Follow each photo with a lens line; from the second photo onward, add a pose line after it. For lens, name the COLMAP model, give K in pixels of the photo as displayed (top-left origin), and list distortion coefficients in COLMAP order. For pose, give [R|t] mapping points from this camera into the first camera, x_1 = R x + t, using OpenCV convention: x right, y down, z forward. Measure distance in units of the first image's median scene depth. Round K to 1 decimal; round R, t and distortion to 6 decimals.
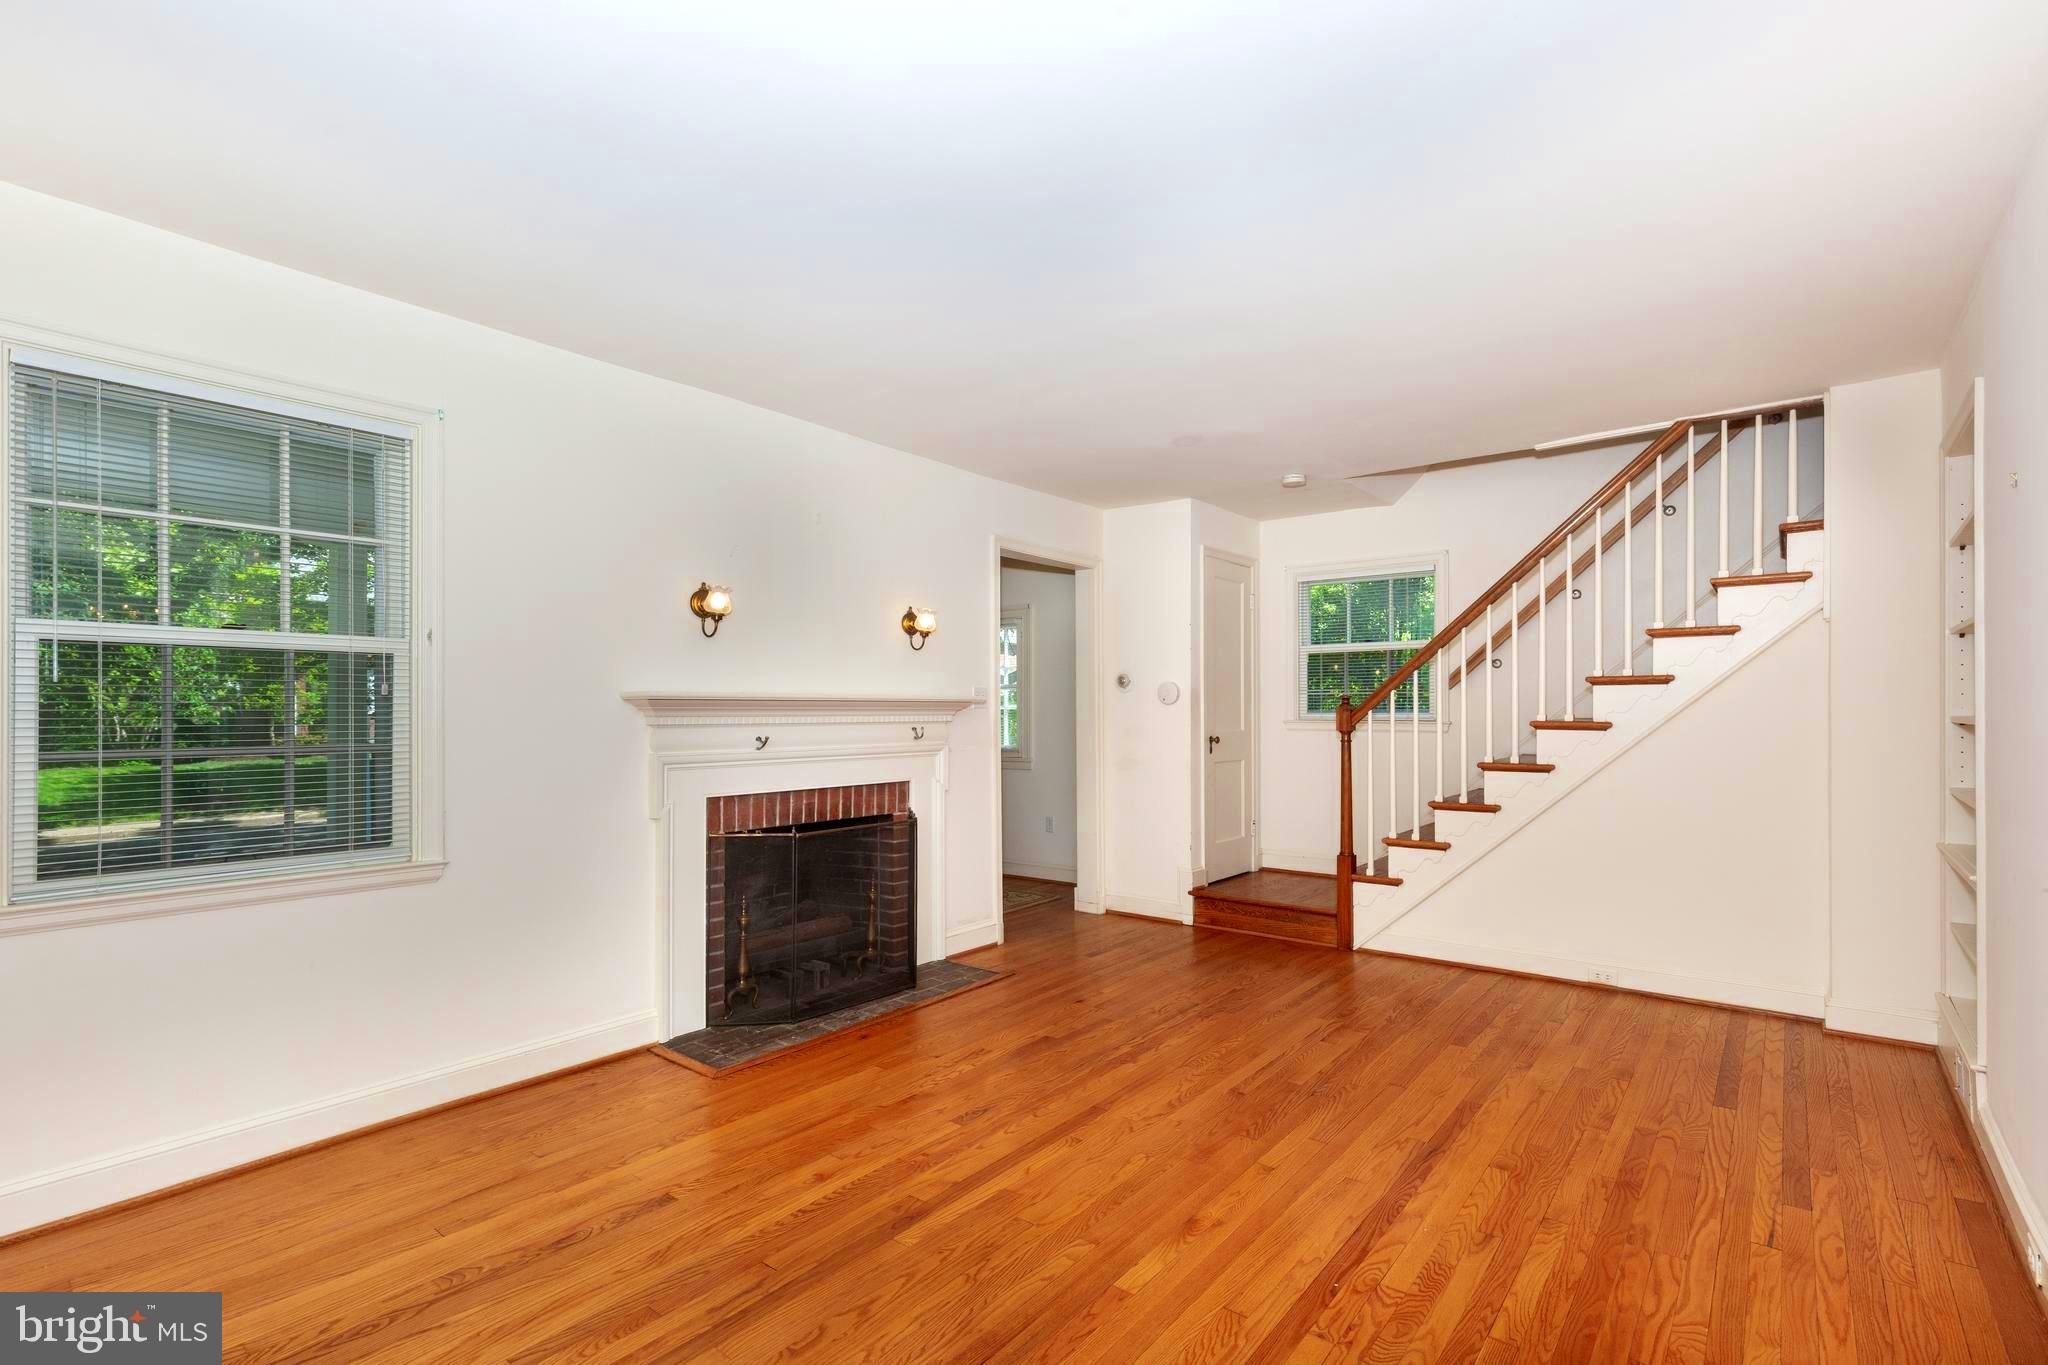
lens RADIAL K [[913.8, 0, 982.9], [0, 913.8, 709.5], [0, 0, 1]] dist [0.000960, -0.000300]
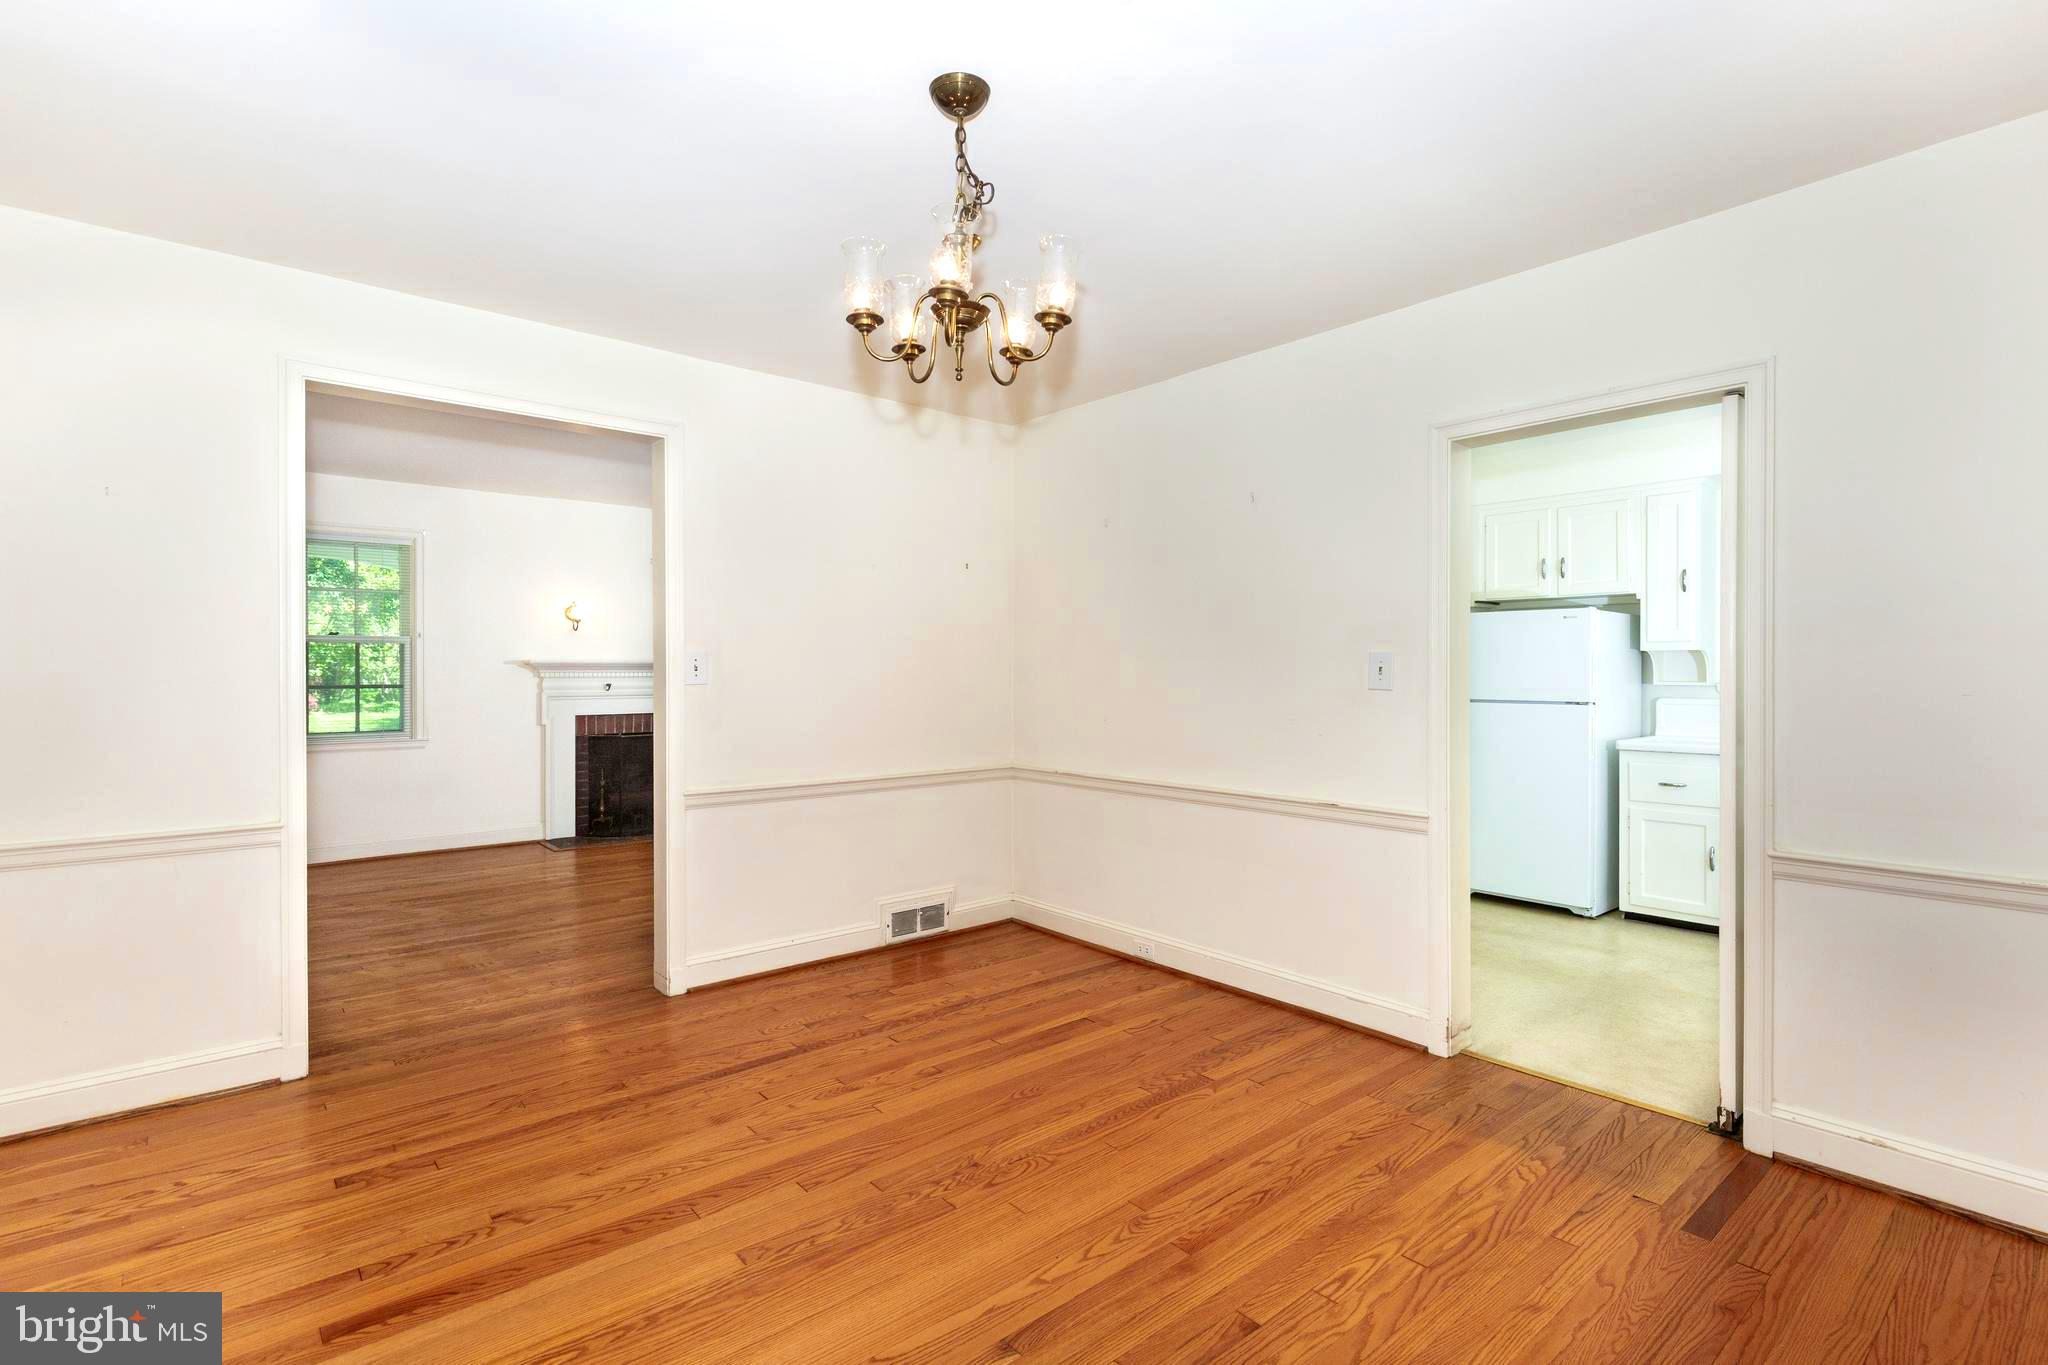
lens RADIAL K [[920.0, 0, 1025.5], [0, 920.0, 675.6], [0, 0, 1]] dist [-0.002644, -0.000633]
pose [[0.986095, 0.001658, -0.166172, 0.990369], [-0.000951, 0.999990, 0.004332, 0.004485], [0.166177, -0.004114, 0.986087, -0.770082]]
